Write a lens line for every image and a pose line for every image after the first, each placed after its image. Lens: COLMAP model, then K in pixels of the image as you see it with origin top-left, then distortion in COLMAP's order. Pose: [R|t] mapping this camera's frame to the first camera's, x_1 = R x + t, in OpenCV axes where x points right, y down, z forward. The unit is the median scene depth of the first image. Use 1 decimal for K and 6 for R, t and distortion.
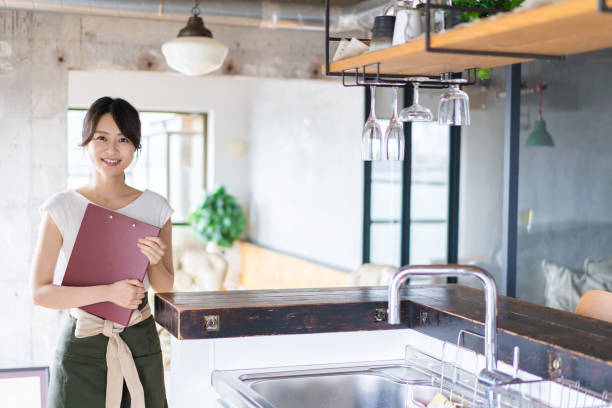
lens RADIAL K [[987.6, 0, 306.0], [0, 987.6, 204.0], [0, 0, 1]] dist [0.011442, -0.122782]
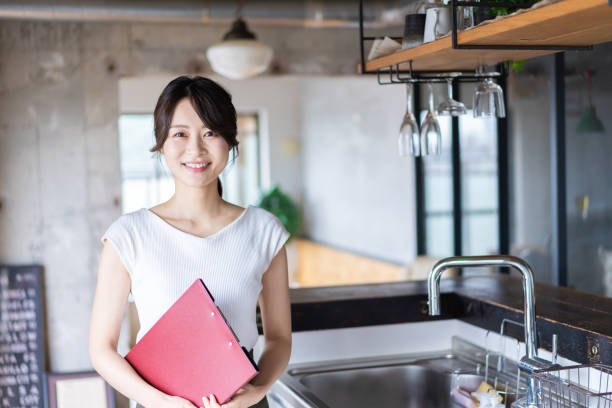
lens RADIAL K [[987.6, 0, 306.0], [0, 987.6, 204.0], [0, 0, 1]] dist [0.011442, -0.122782]
pose [[0.997475, -0.037921, -0.060051, 0.016870], [0.038192, 0.999265, 0.003374, -0.001744], [0.059879, -0.005659, 0.998190, -0.021480]]
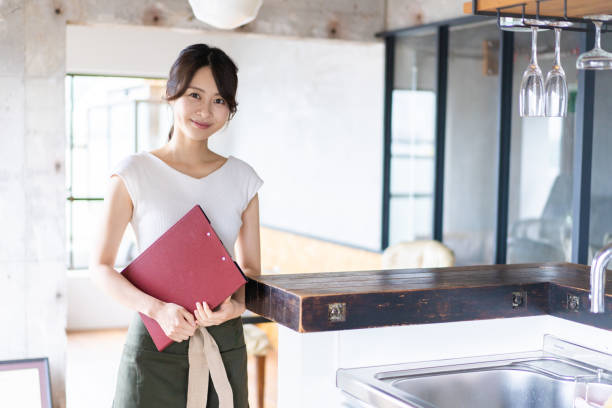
lens RADIAL K [[1000.7, 0, 306.0], [0, 1000.7, 204.0], [0, 0, 1]] dist [-0.004347, 0.021266]
pose [[0.996716, -0.001399, 0.080970, -0.171135], [-0.000504, 0.999724, 0.023479, 0.008681], [-0.080981, -0.023443, 0.996440, 0.146677]]
